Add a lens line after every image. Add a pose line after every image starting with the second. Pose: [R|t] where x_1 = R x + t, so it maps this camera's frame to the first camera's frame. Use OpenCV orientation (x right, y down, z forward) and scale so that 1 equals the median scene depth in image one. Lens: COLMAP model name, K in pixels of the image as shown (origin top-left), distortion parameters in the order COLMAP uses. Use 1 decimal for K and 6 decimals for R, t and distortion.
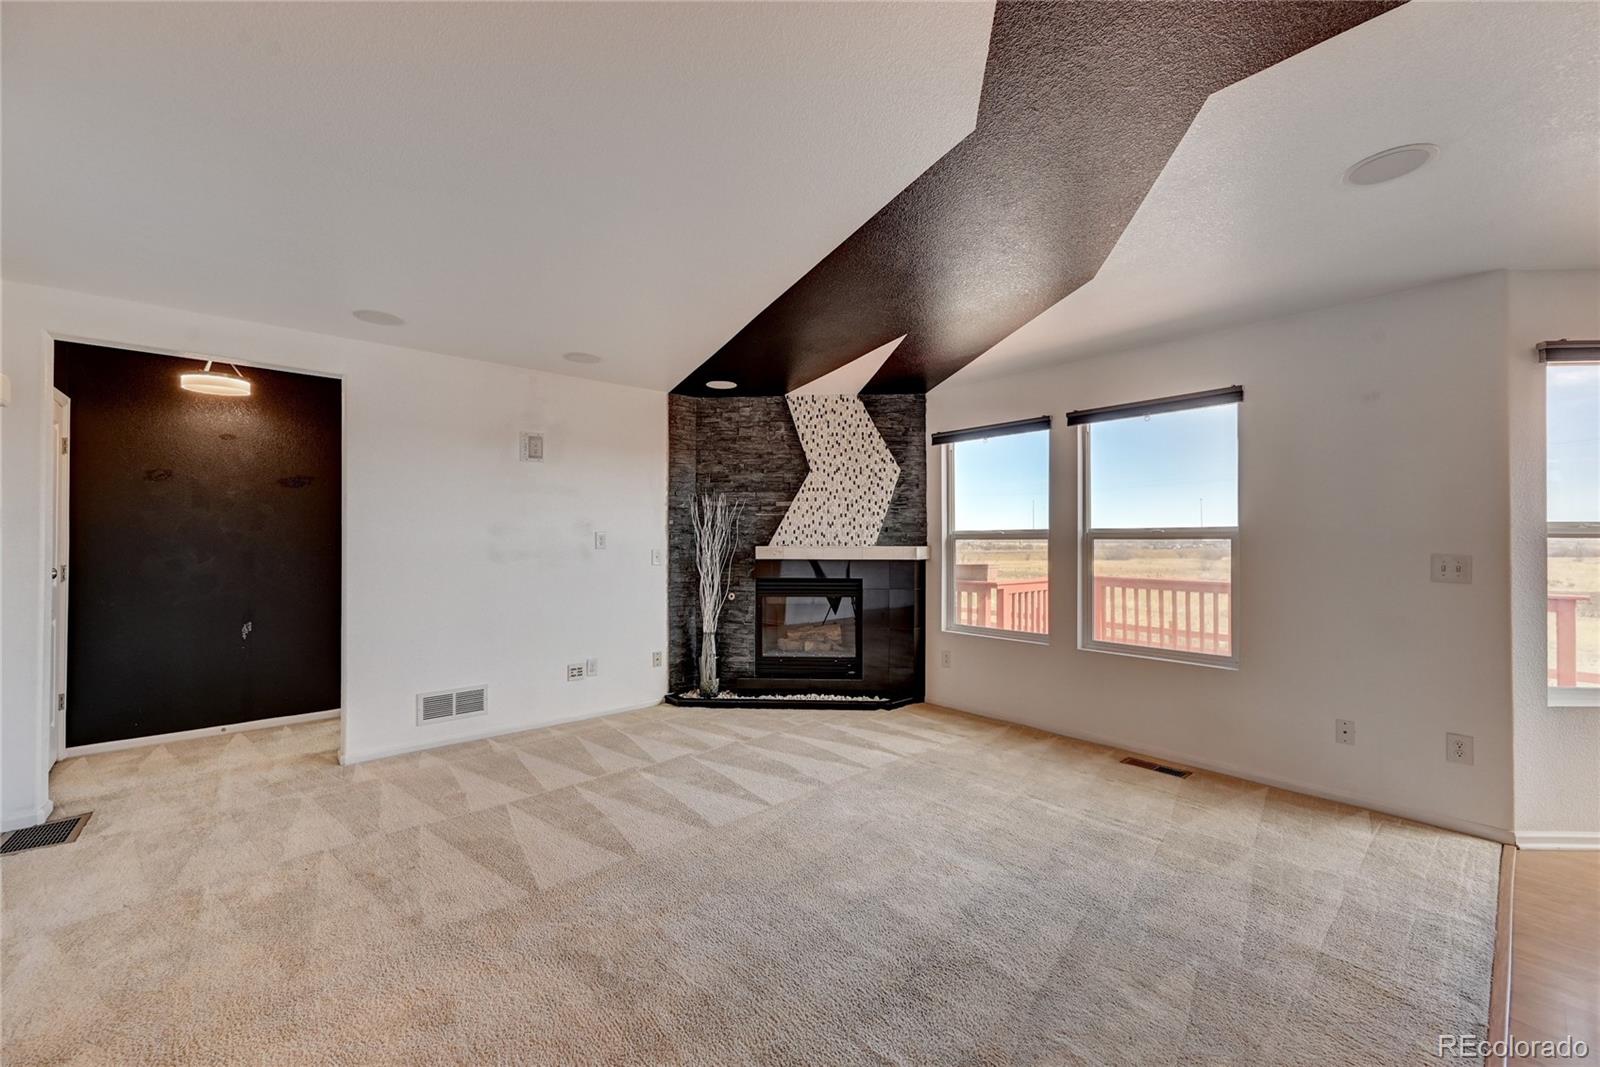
lens RADIAL K [[631.4, 0, 803.1], [0, 631.4, 534.2], [0, 0, 1]] dist [-0.002085, 0.000205]
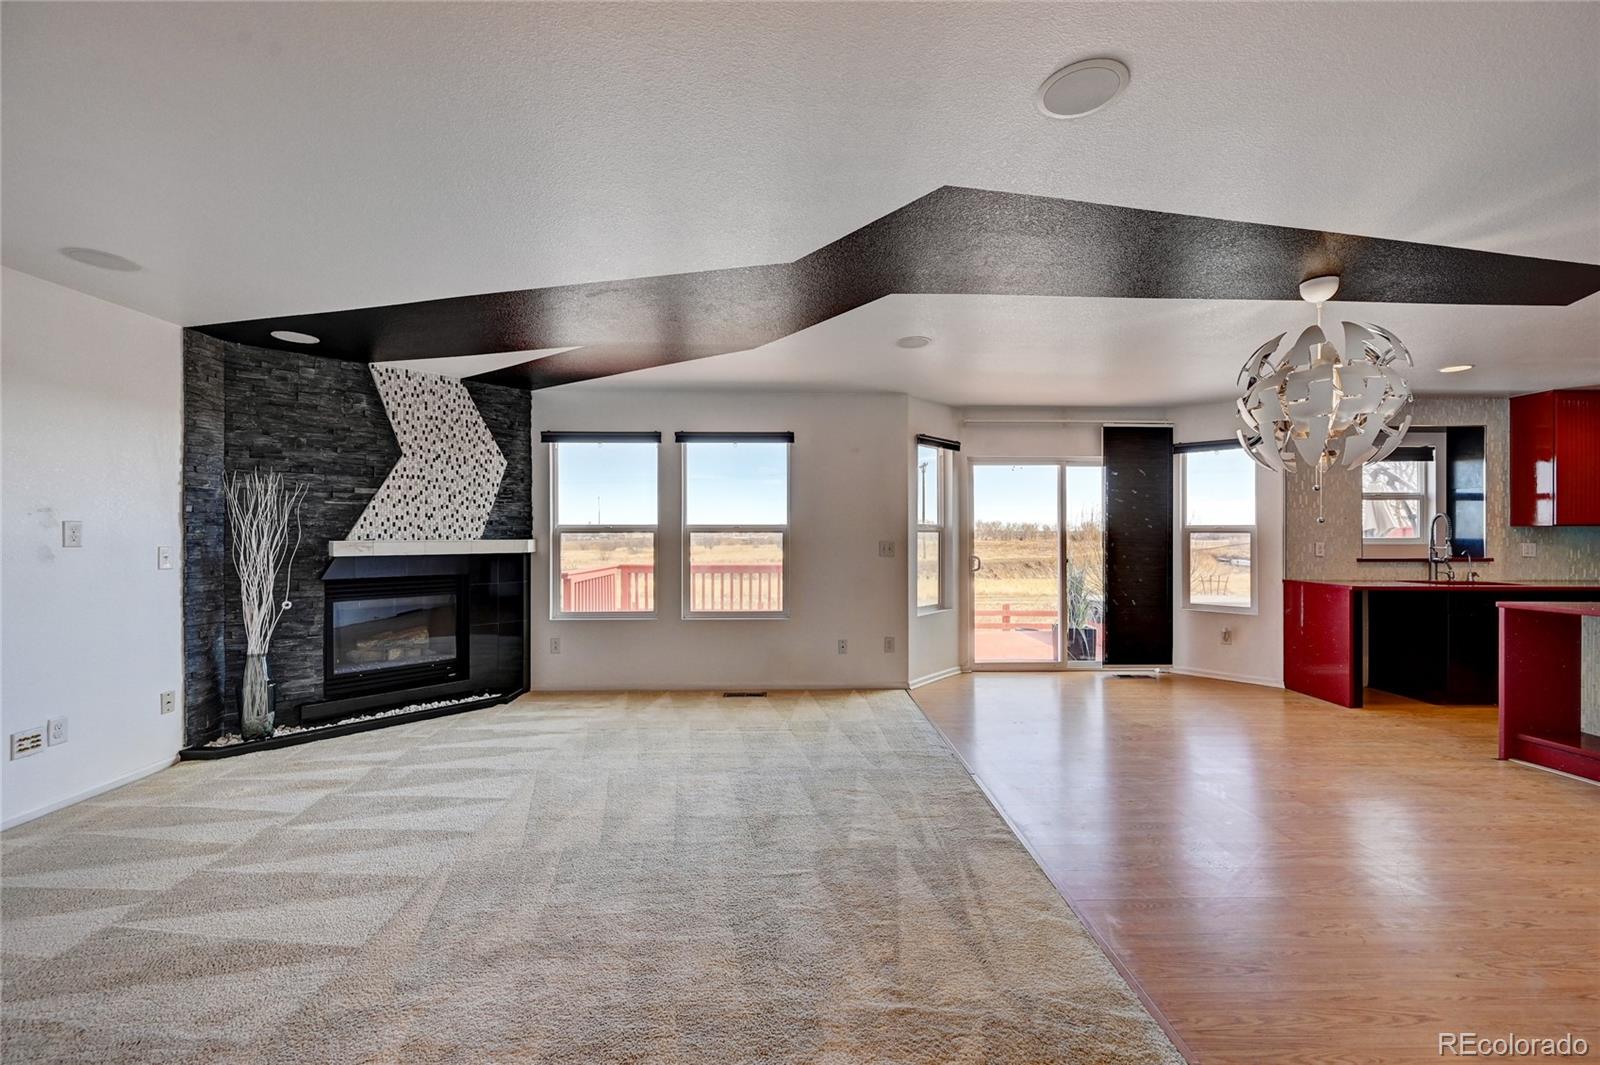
lens RADIAL K [[630.2, 0, 805.7], [0, 630.2, 533.7], [0, 0, 1]] dist [-0.003270, -0.000046]
pose [[0.632995, 0.000310, 0.774156, -0.320651], [-0.007705, 0.999953, 0.005900, -0.000077], [-0.774118, -0.009699, 0.632967, 0.004470]]
